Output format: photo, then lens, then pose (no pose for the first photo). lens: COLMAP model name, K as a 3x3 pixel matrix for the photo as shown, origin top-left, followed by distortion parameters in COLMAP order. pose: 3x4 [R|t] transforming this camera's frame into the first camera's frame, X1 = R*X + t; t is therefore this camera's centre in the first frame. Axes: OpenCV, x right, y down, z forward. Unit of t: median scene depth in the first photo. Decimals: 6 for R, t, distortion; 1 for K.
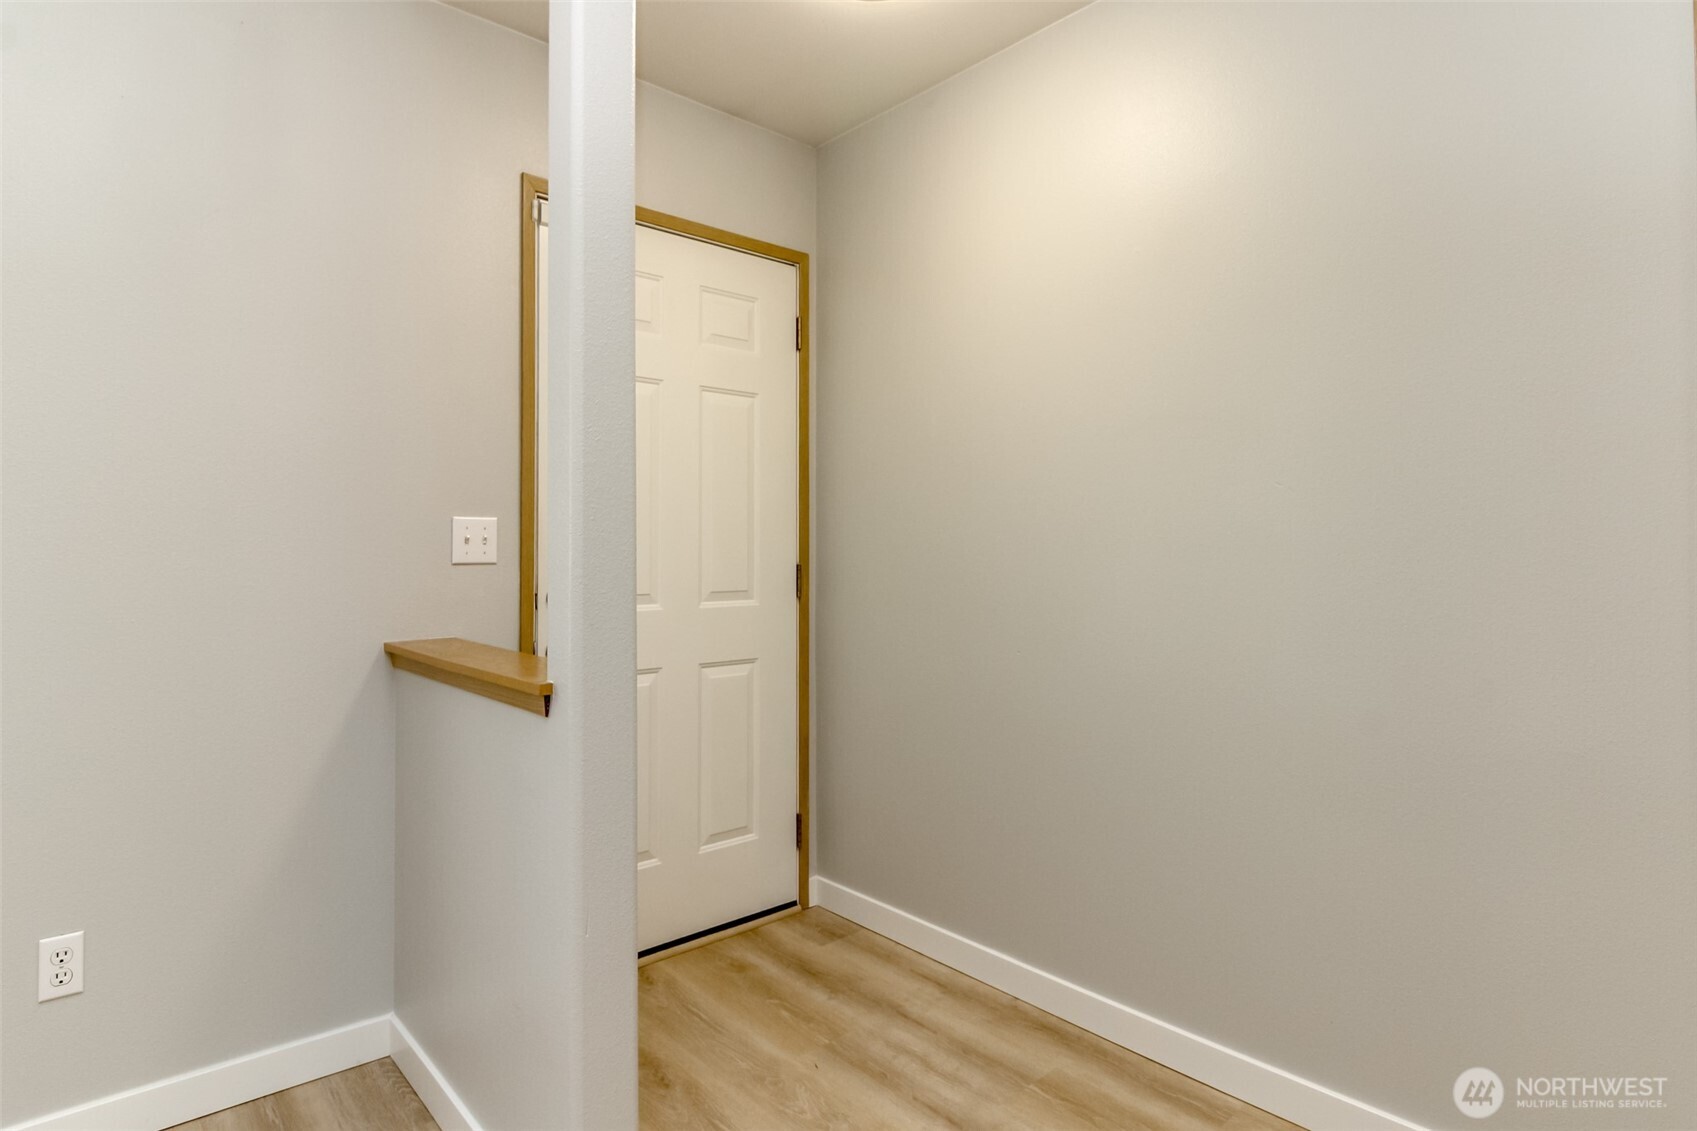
lens RADIAL K [[897.1, 0, 852.8], [0, 897.1, 537.4], [0, 0, 1]] dist [0.000068, -0.000471]
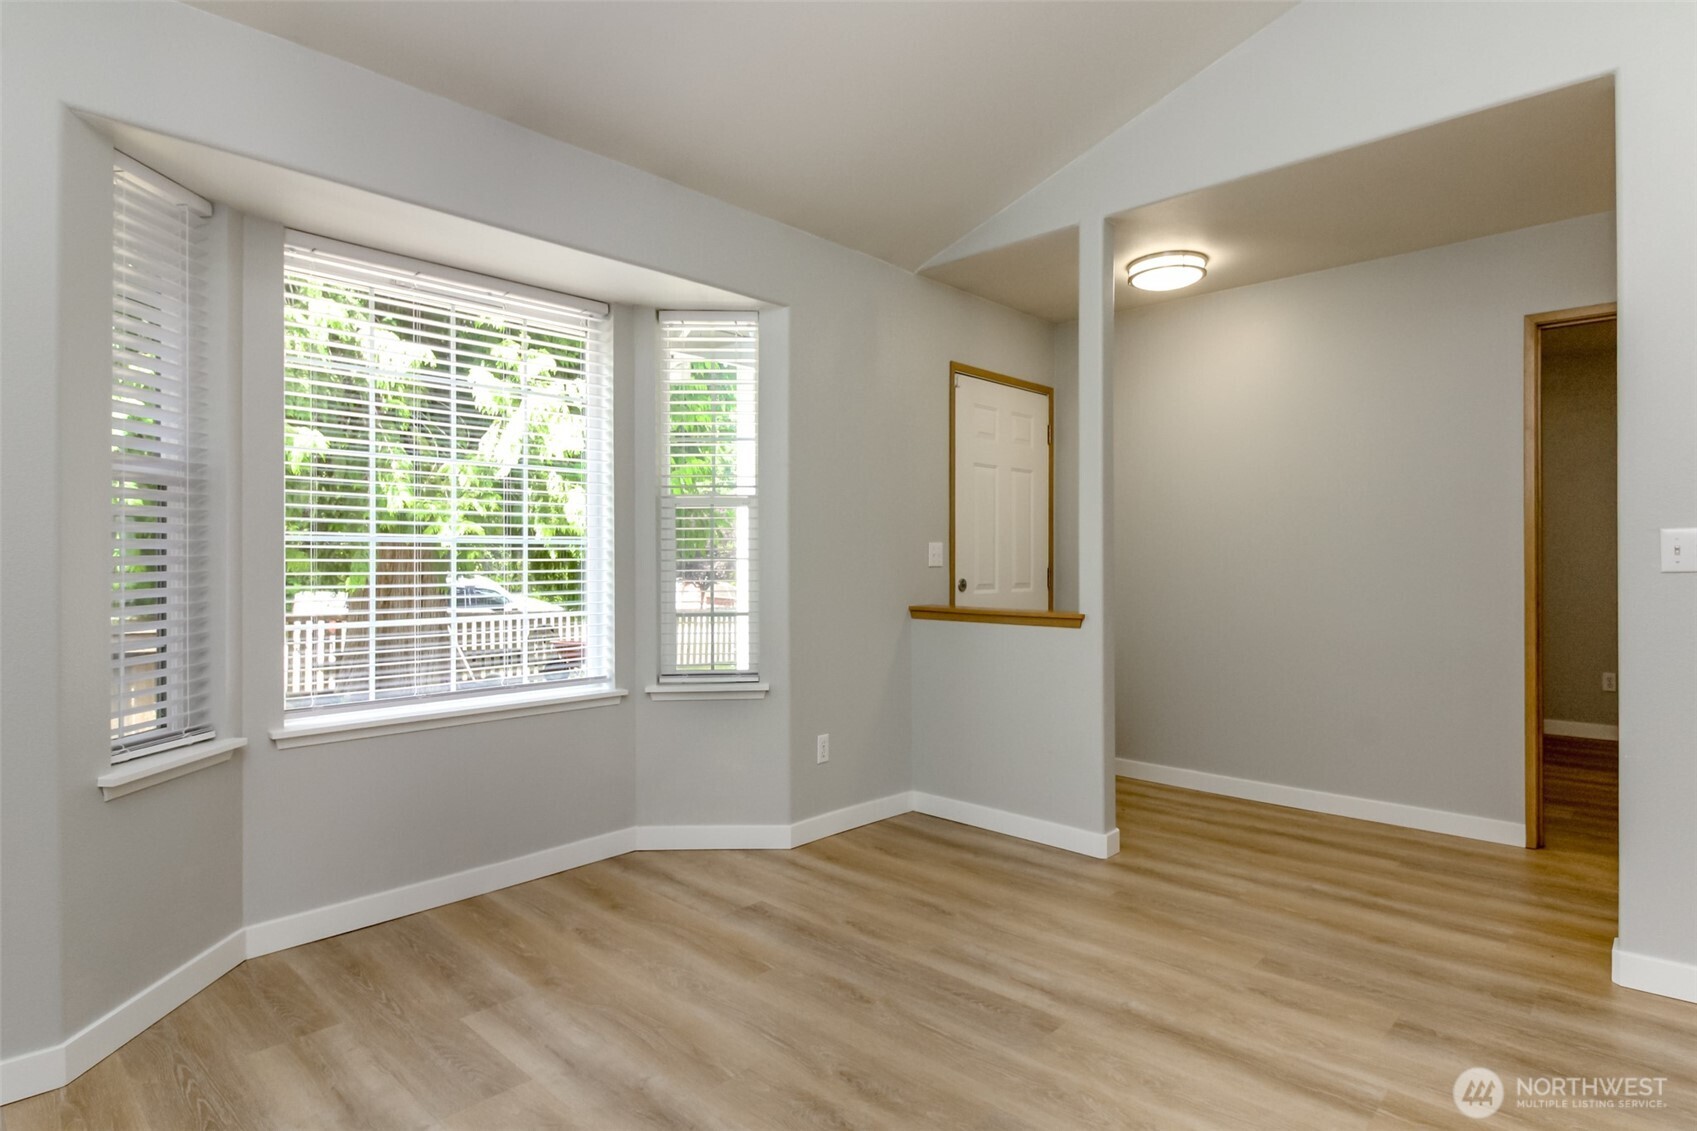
lens RADIAL K [[875.8, 0, 848.5], [0, 875.8, 565.5], [0, 0, 1]] dist [-0.001148, -0.000411]
pose [[0.997677, -0.001677, 0.068107, -0.601129], [0.000497, 0.999849, 0.017347, -0.005394], [-0.068125, -0.017273, 0.997527, -0.706161]]
